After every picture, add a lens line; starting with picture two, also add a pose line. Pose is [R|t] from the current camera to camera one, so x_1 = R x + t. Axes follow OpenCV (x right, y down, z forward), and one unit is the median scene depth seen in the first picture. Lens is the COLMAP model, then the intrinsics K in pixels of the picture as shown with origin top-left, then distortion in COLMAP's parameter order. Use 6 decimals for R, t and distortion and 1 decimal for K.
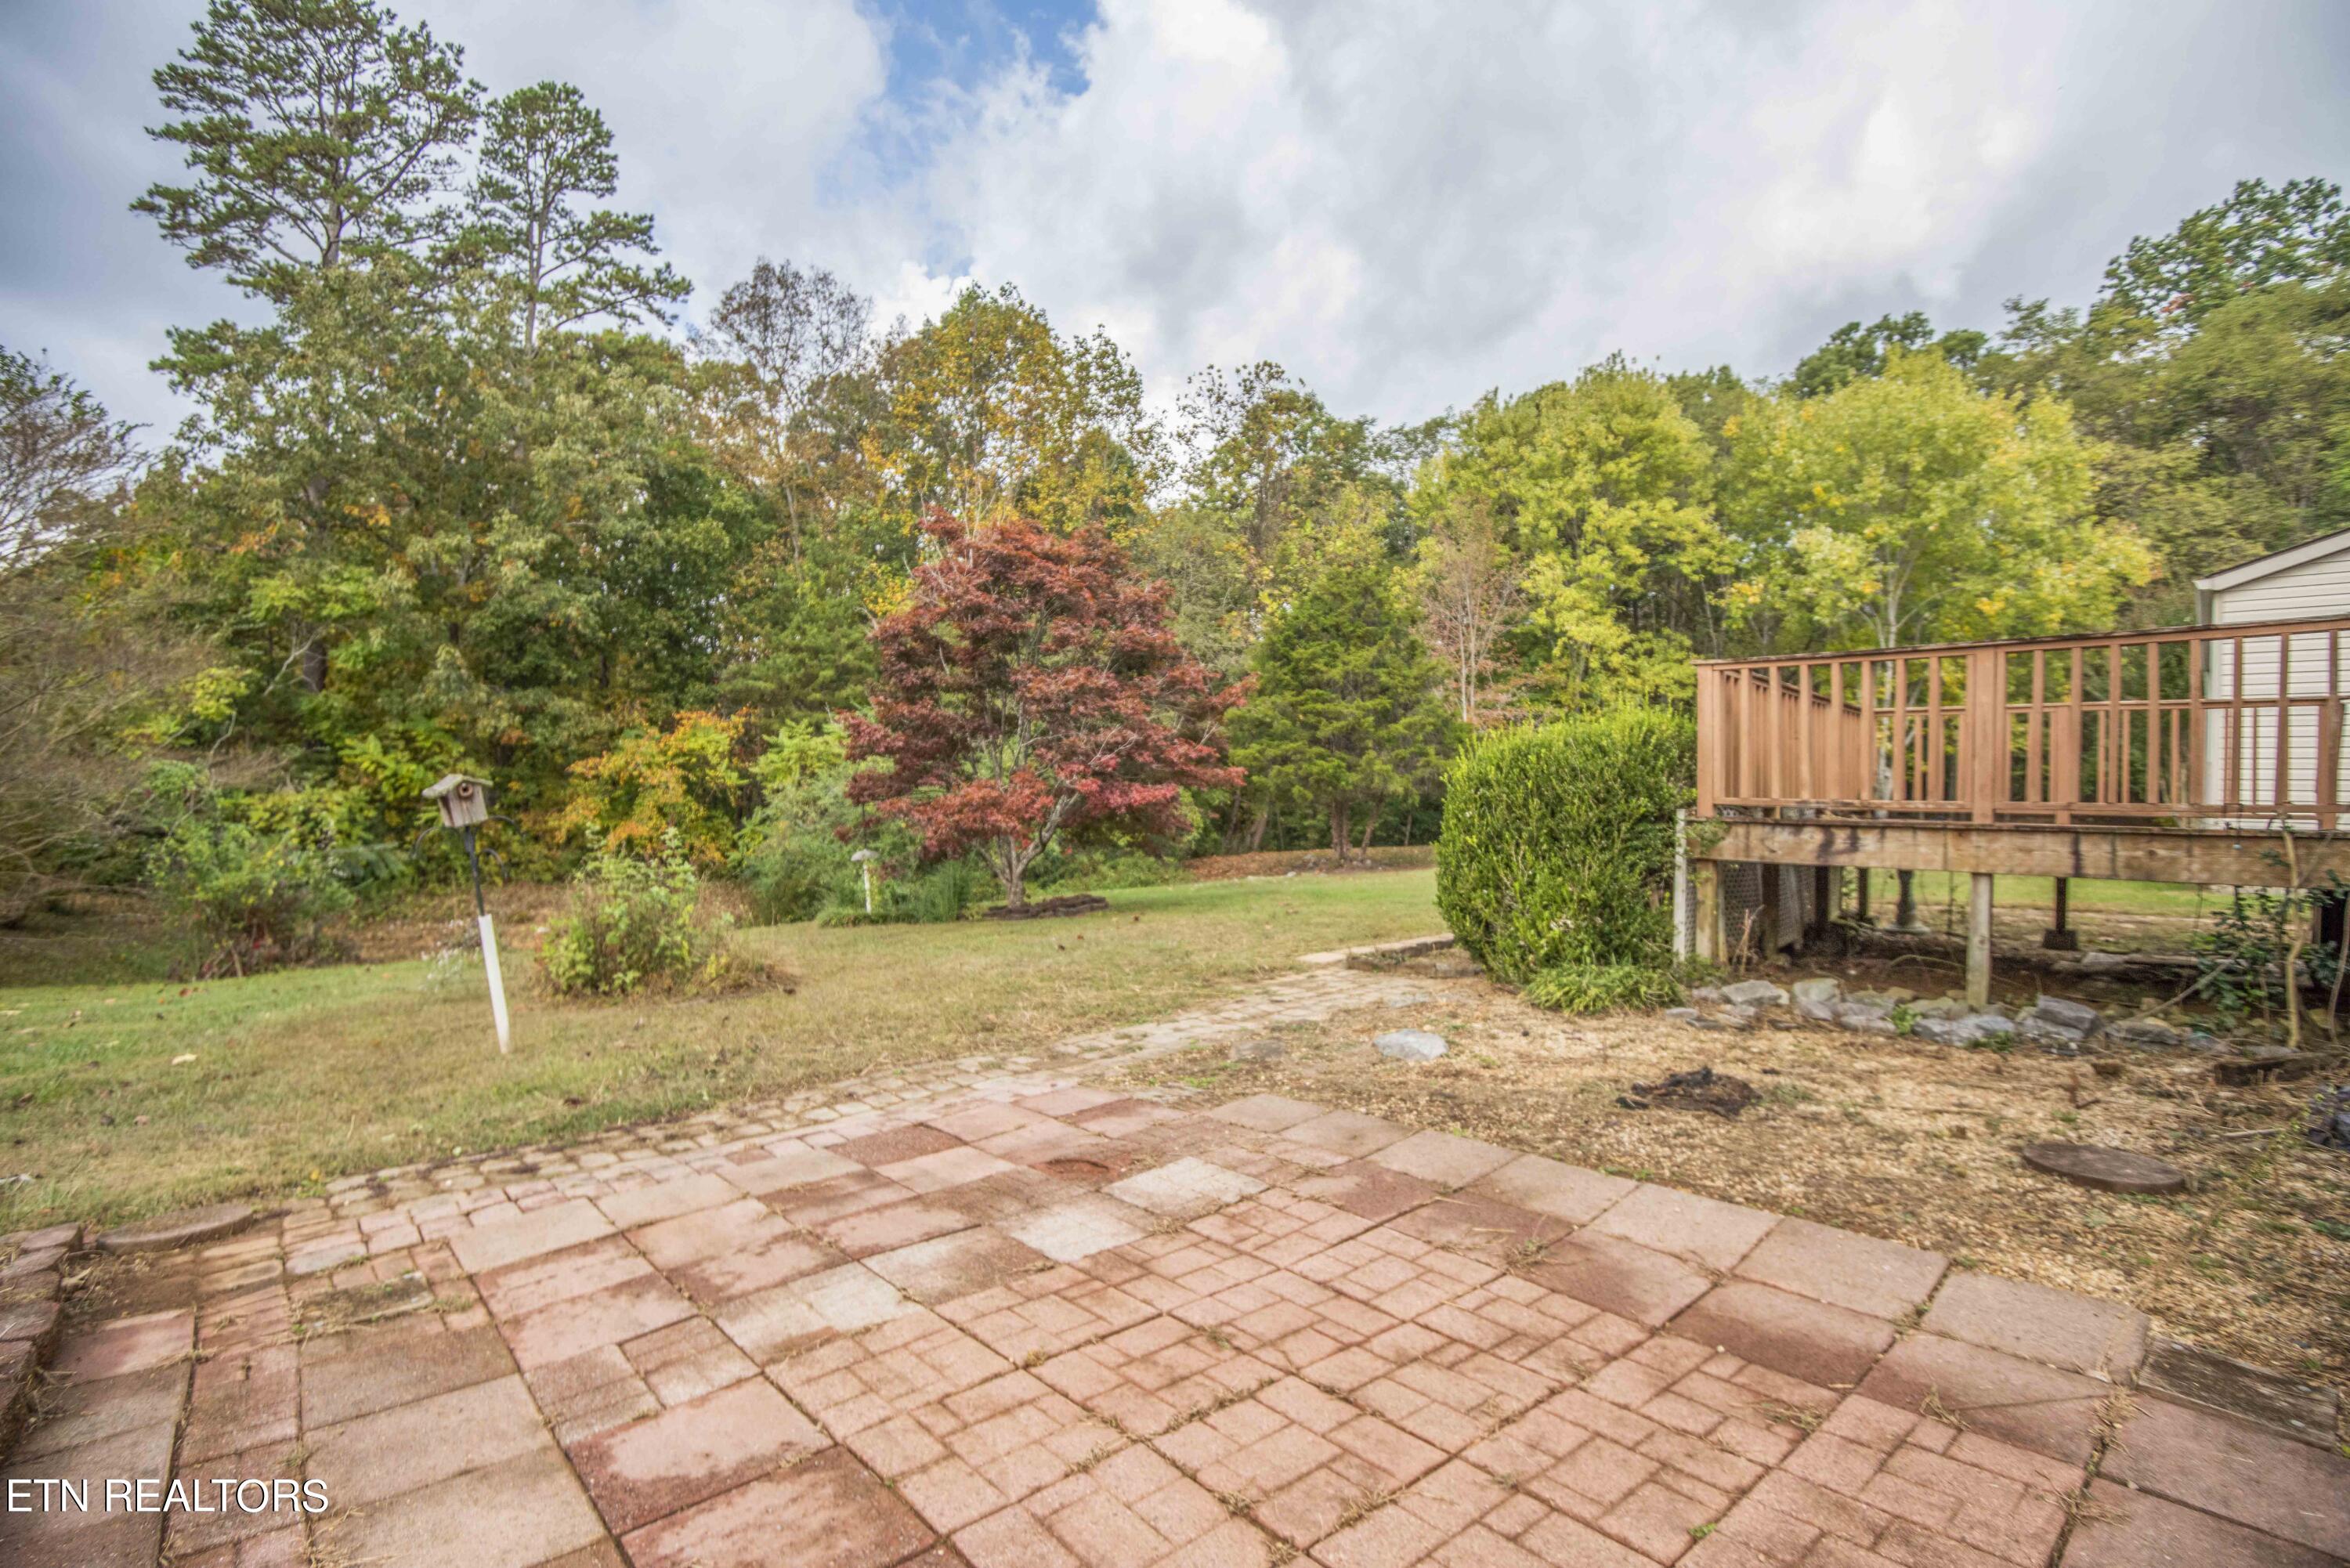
lens RADIAL K [[1079.1, 0, 1175.0], [0, 1079.1, 784.0], [0, 0, 1]] dist [-0.030353, -0.000501]
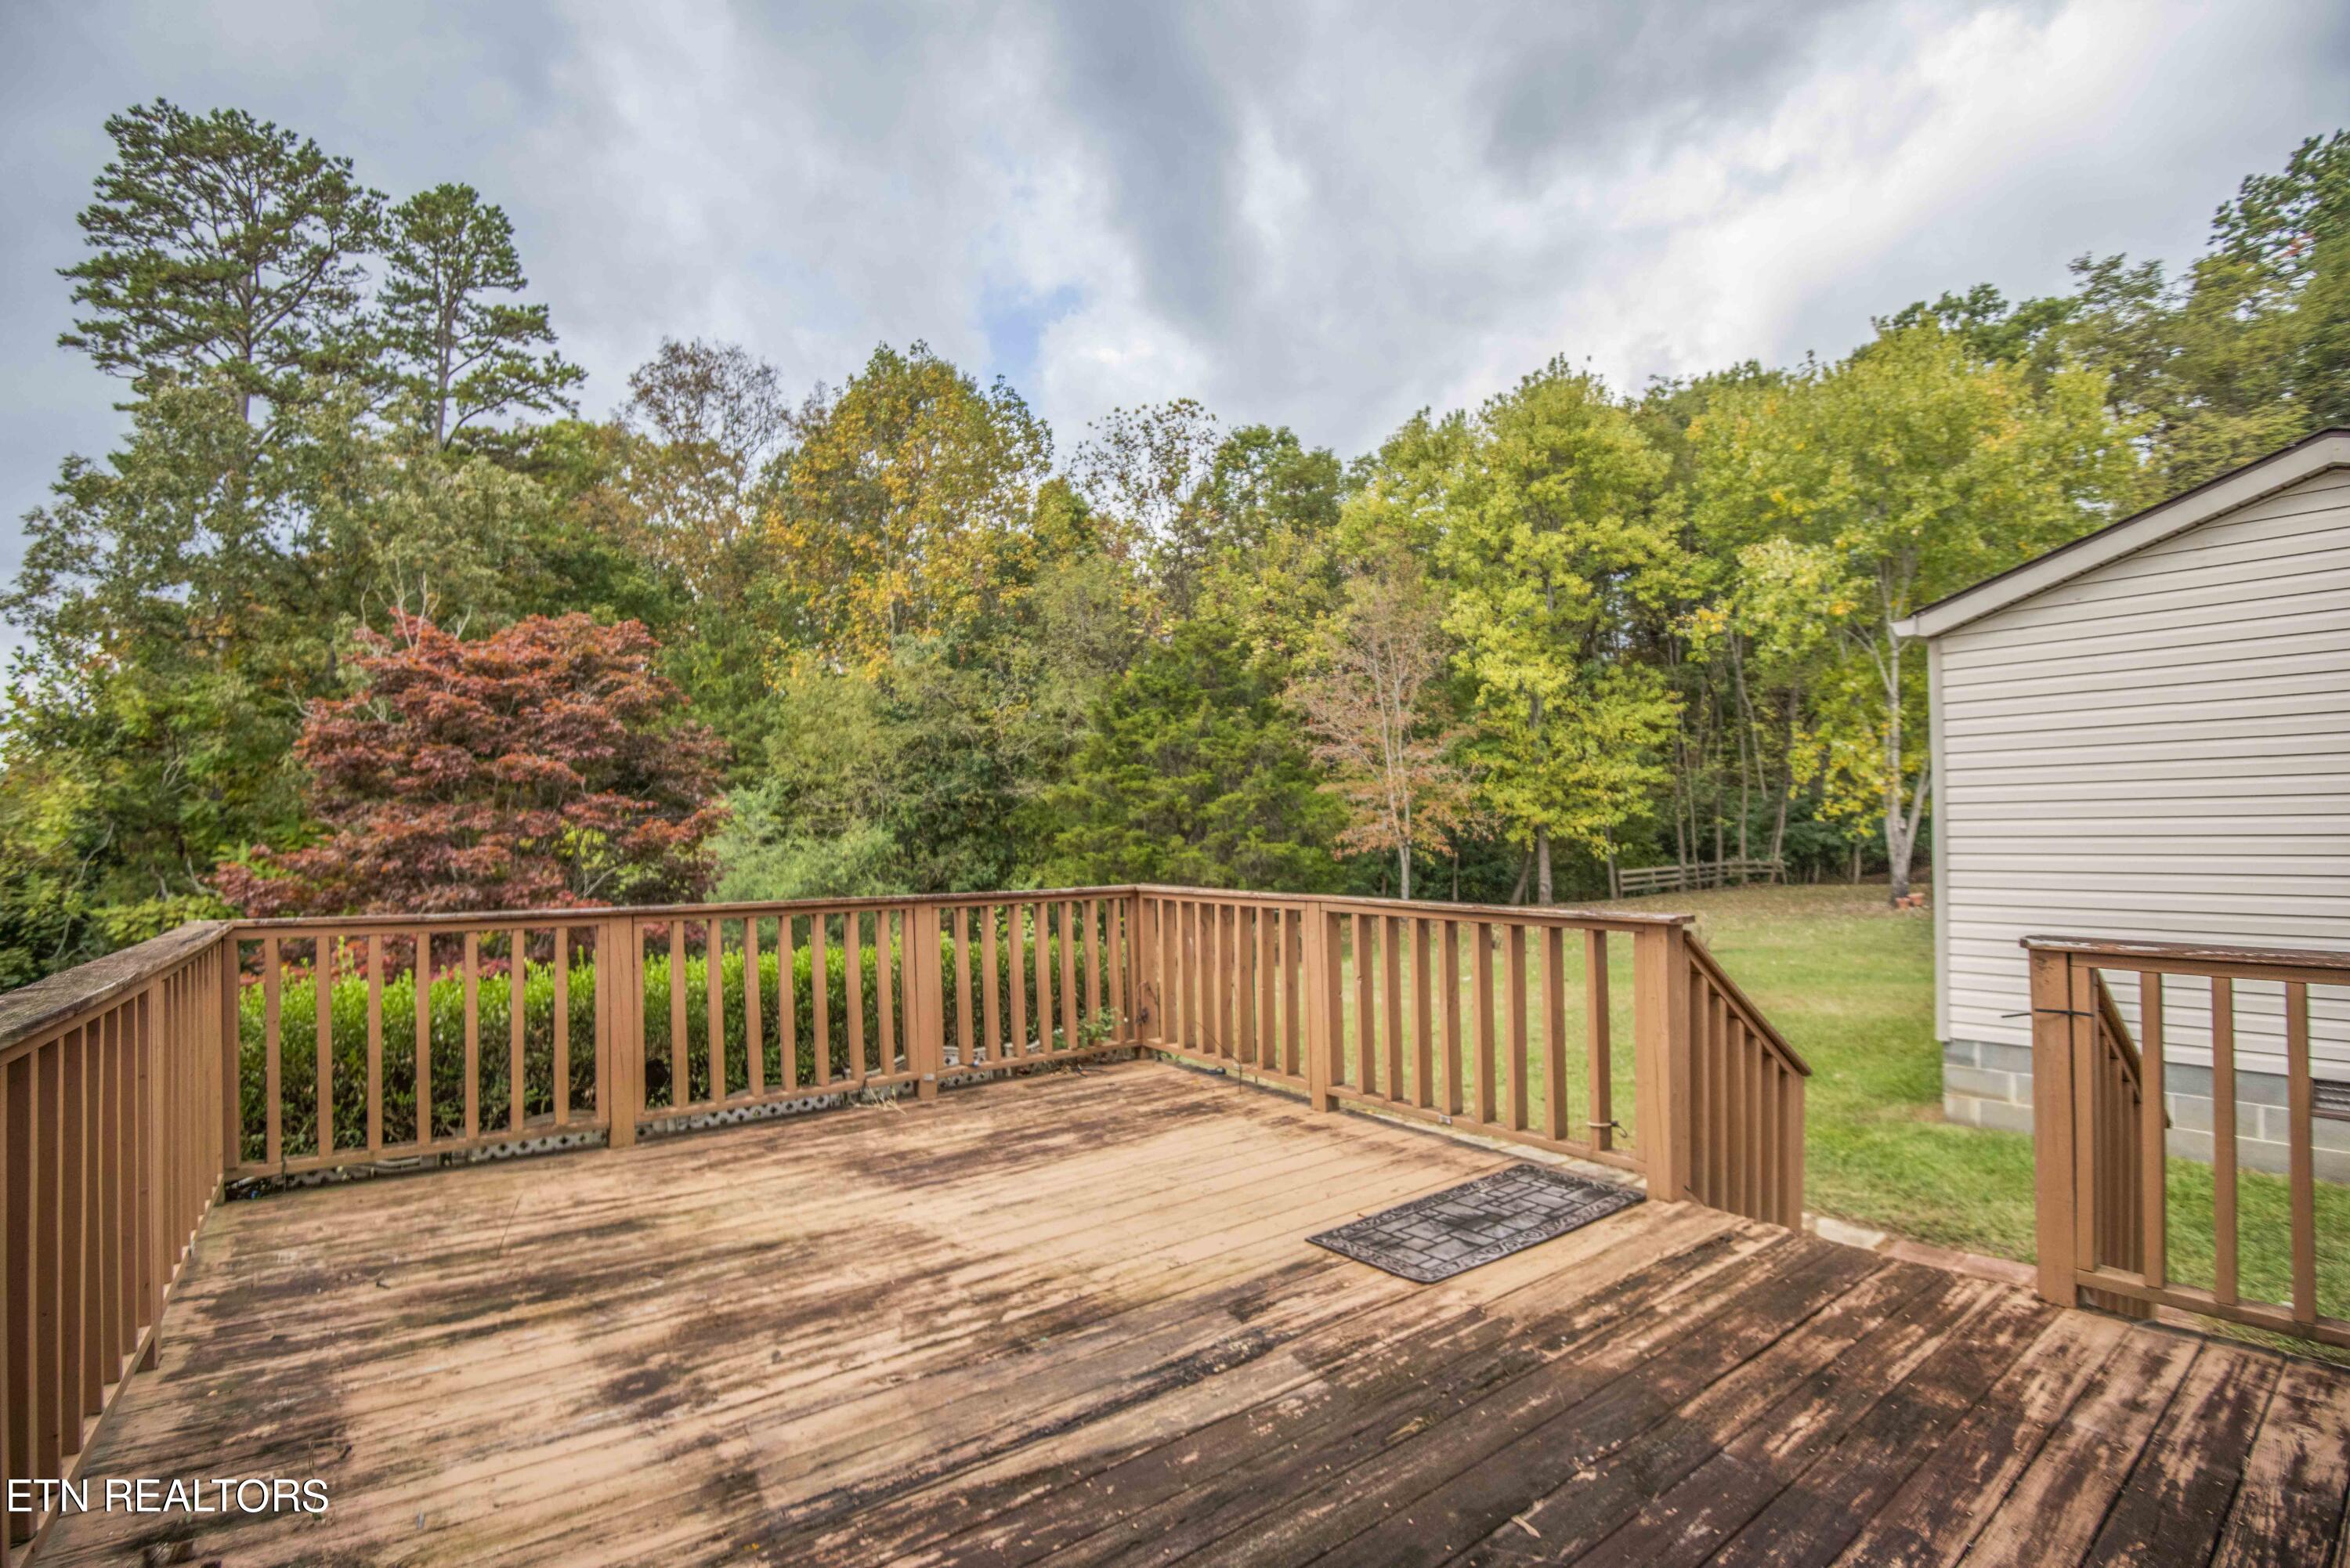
lens RADIAL K [[1065.1, 0, 1176.3], [0, 1065.1, 792.5], [0, 0, 1]] dist [-0.024216, -0.004887]
pose [[0.992006, -0.036146, -0.120905, 0.206623], [0.032803, 0.999026, -0.029524, -0.029462], [0.121855, 0.025322, 0.992225, 0.108999]]
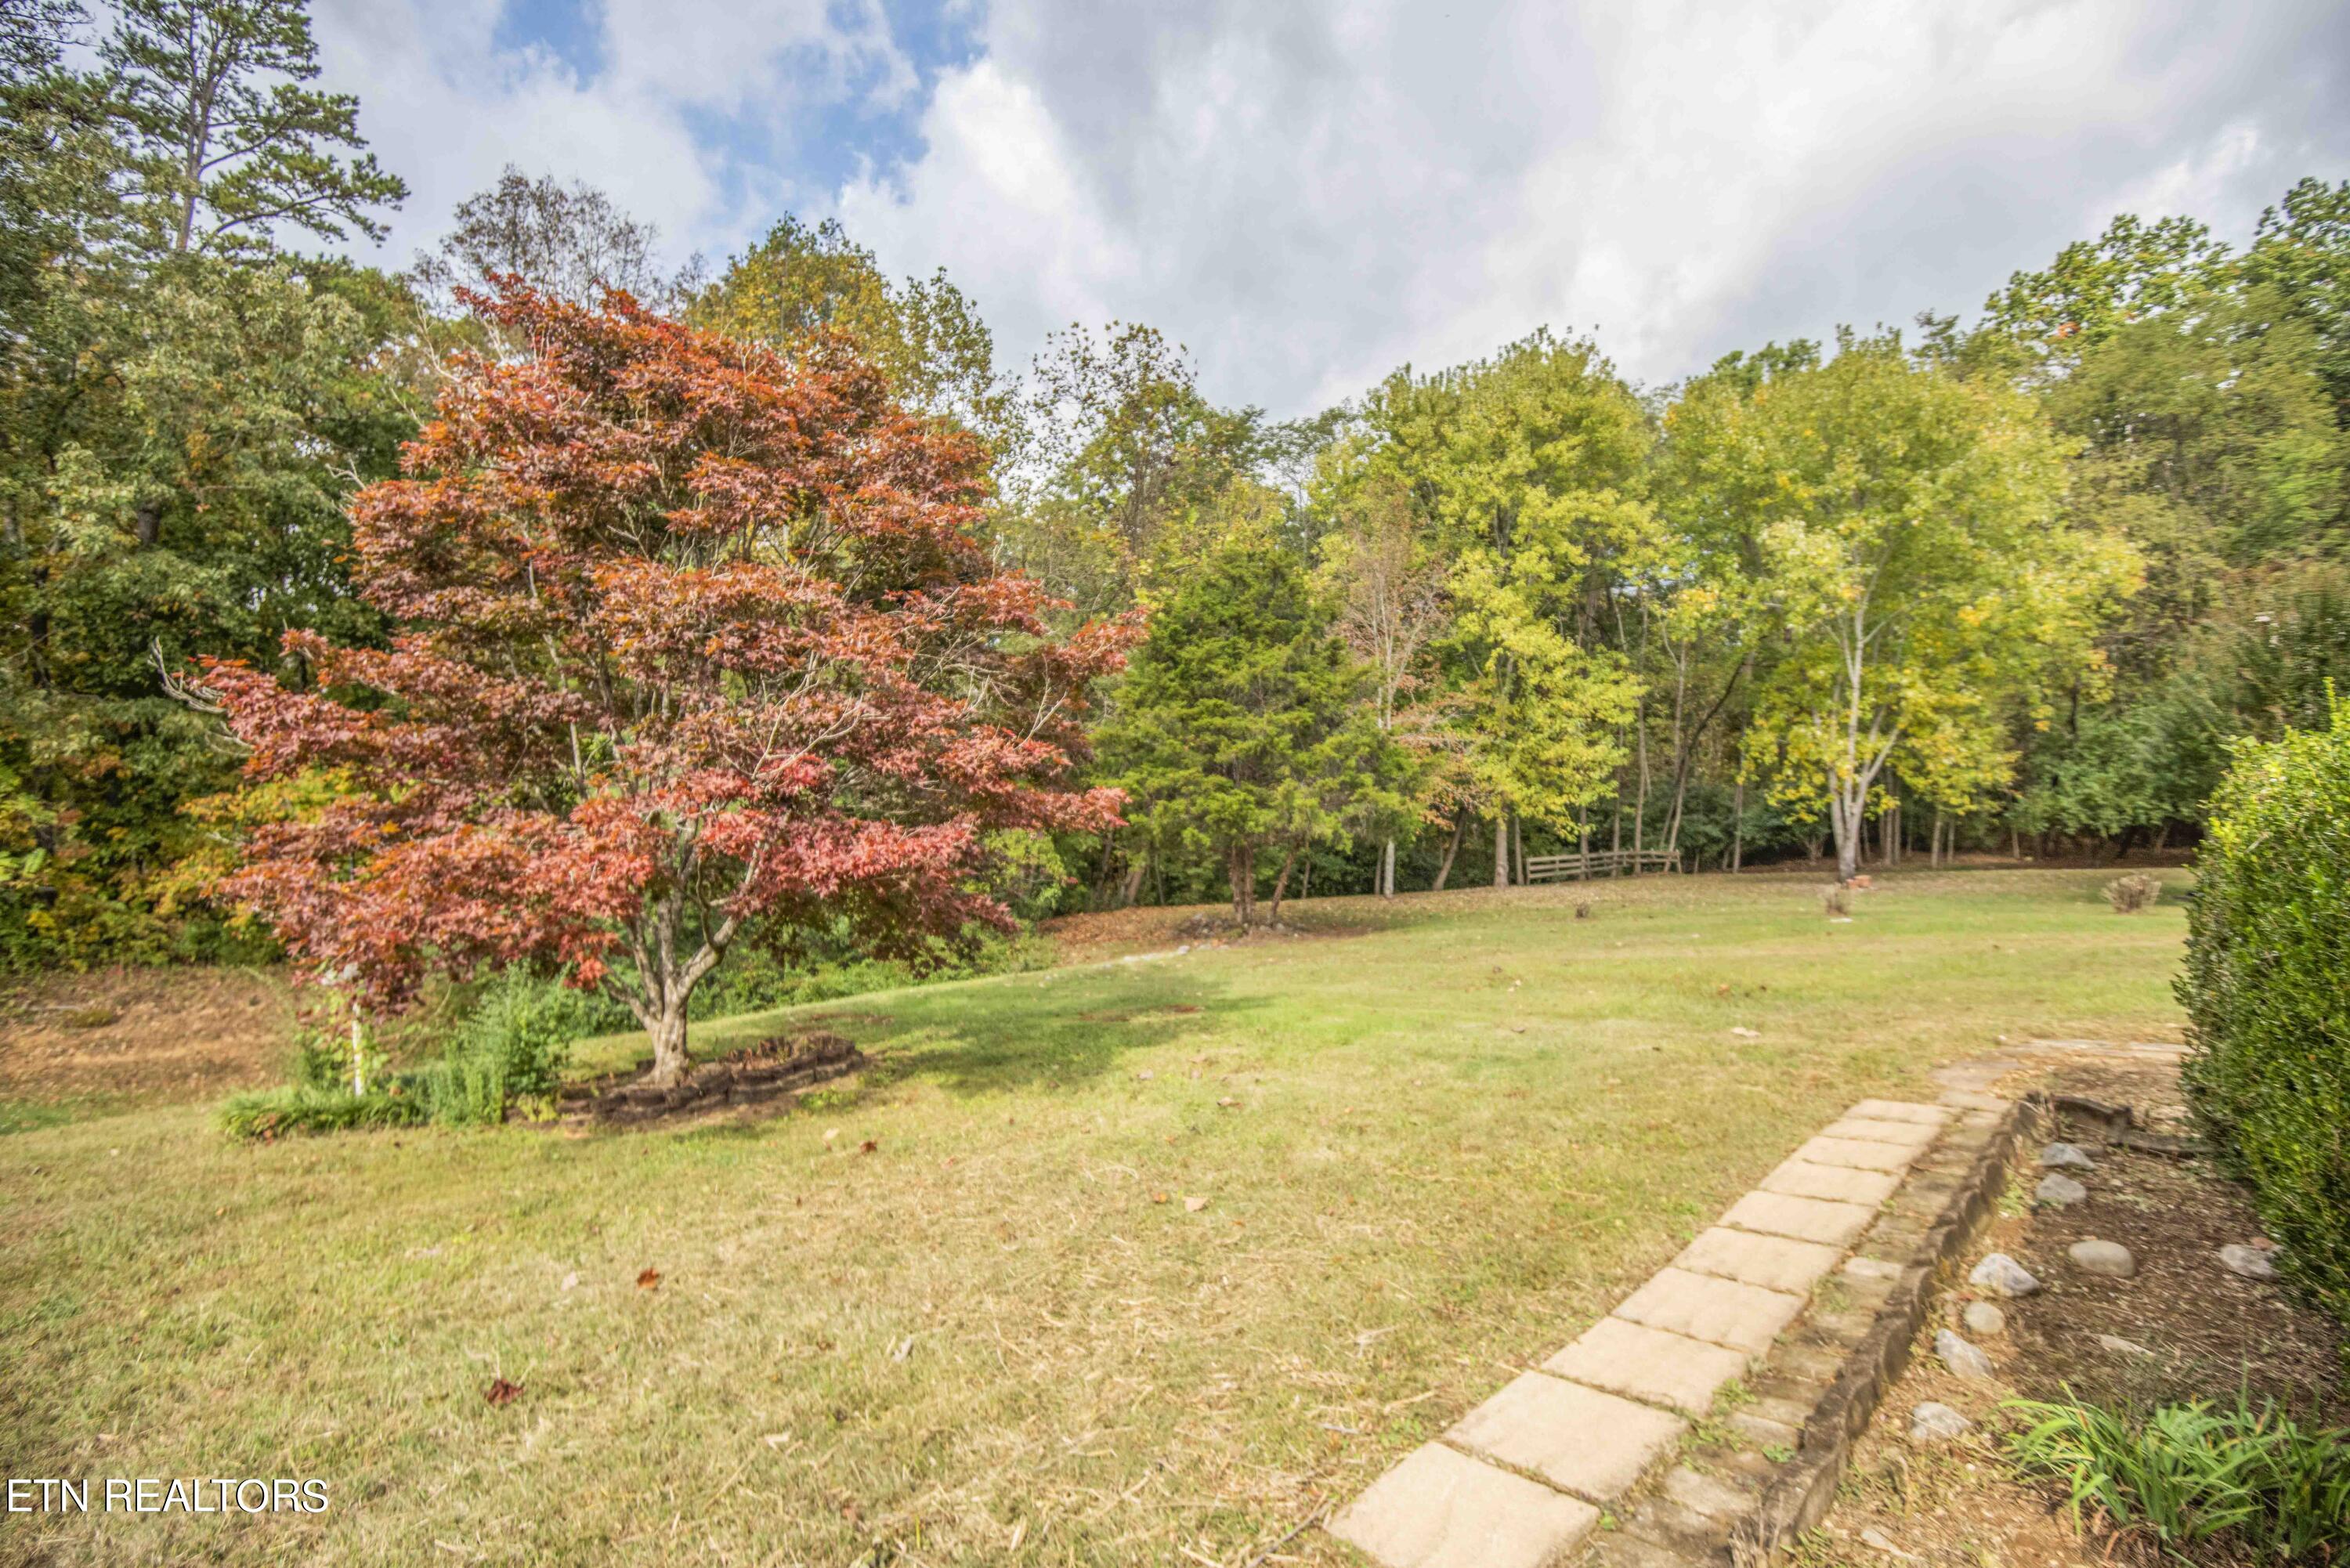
lens RADIAL K [[1069.4, 0, 1173.5], [0, 1069.4, 796.6], [0, 0, 1]] dist [-0.035472, 0.000799]
pose [[0.992949, -0.002766, 0.118510, 0.011510], [0.006017, 0.999615, -0.027080, 0.000054], [-0.118390, 0.027602, 0.992583, 0.204707]]
